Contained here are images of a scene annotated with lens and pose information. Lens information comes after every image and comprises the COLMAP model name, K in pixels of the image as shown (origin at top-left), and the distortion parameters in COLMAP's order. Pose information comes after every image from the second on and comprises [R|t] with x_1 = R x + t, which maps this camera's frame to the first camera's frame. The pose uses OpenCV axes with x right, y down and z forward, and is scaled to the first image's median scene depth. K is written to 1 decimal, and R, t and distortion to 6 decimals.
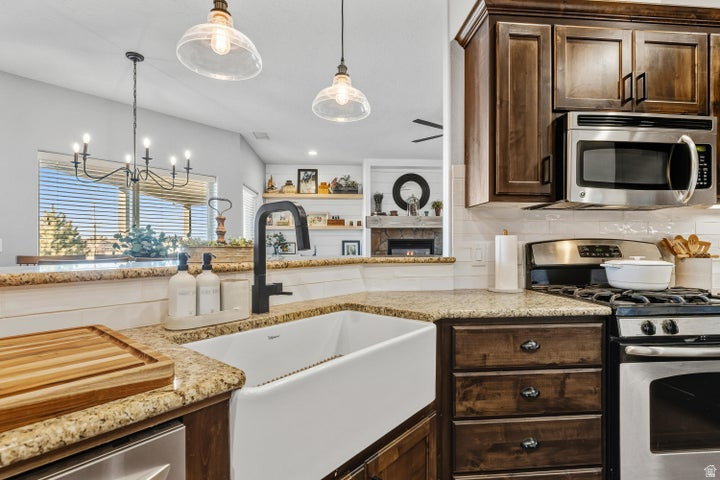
lens RADIAL K [[349.9, 0, 362.7], [0, 349.9, 242.6], [0, 0, 1]] dist [-0.002160, -0.000683]
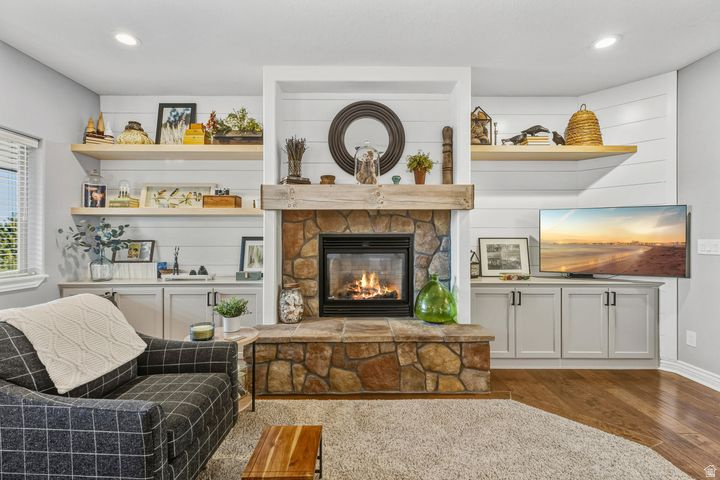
lens RADIAL K [[325.6, 0, 358.5], [0, 325.6, 241.1], [0, 0, 1]] dist [-0.001121, 0.001360]
pose [[0.996784, 0.003352, -0.080064, 0.167244], [-0.004019, 0.999959, -0.008172, 0.004301], [0.080034, 0.008467, 0.996756, 0.548984]]
